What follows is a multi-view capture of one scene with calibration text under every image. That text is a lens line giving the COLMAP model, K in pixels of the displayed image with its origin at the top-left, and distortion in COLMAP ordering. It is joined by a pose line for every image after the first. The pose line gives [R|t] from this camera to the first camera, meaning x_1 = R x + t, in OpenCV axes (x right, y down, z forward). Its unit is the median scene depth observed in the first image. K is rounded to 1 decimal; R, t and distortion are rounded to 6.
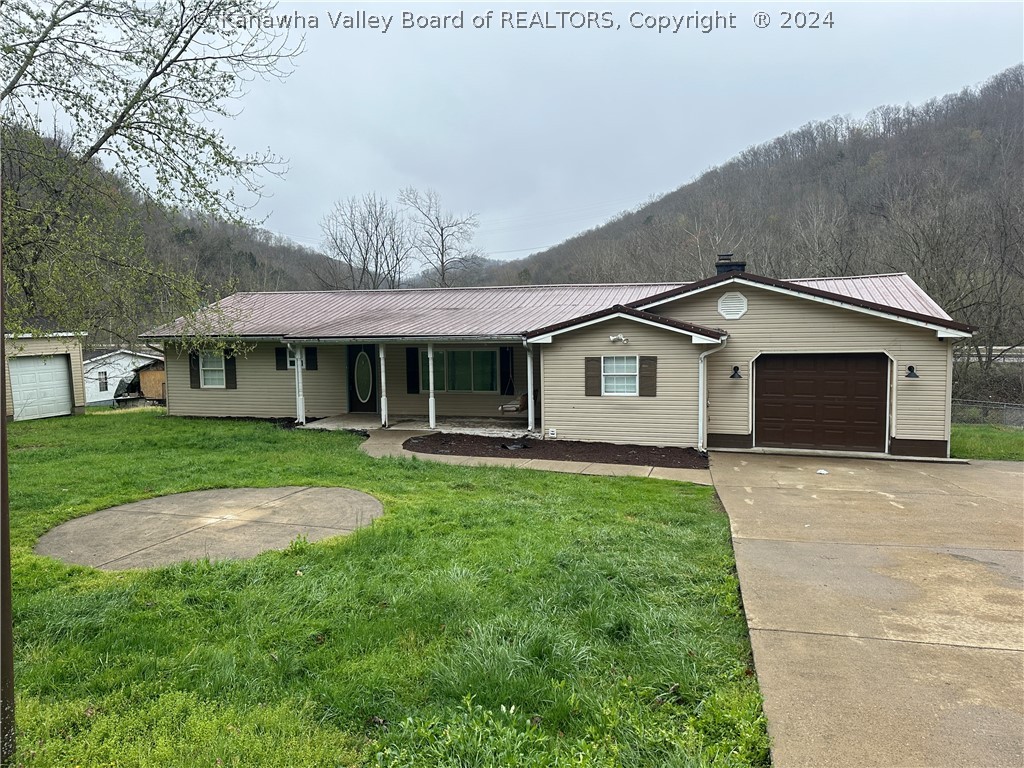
lens RADIAL K [[735.5, 0, 502.1], [0, 735.5, 375.8], [0, 0, 1]] dist [0.051691, -0.053061]
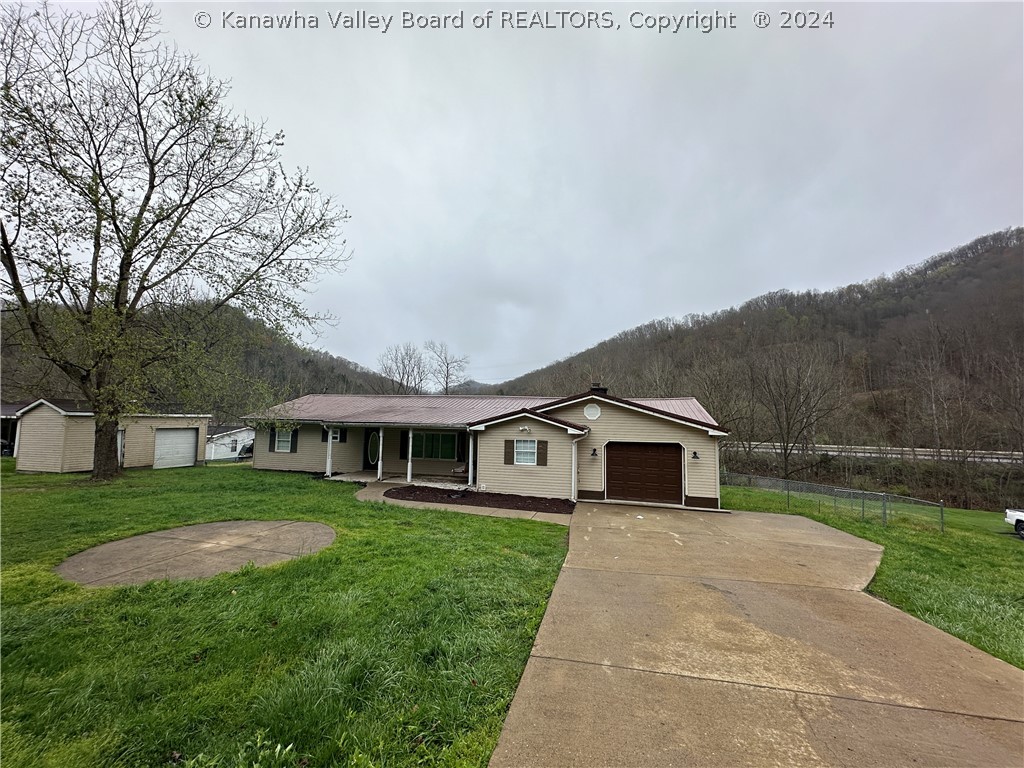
lens RADIAL K [[408.8, 0, 519.6], [0, 408.8, 378.4], [0, 0, 1]] dist [-0.003025, 0.000412]
pose [[0.997751, 0.041359, 0.052749, 0.097618], [-0.031542, 0.984068, -0.174972, -0.001928], [-0.059146, 0.172915, 0.983159, 0.086945]]
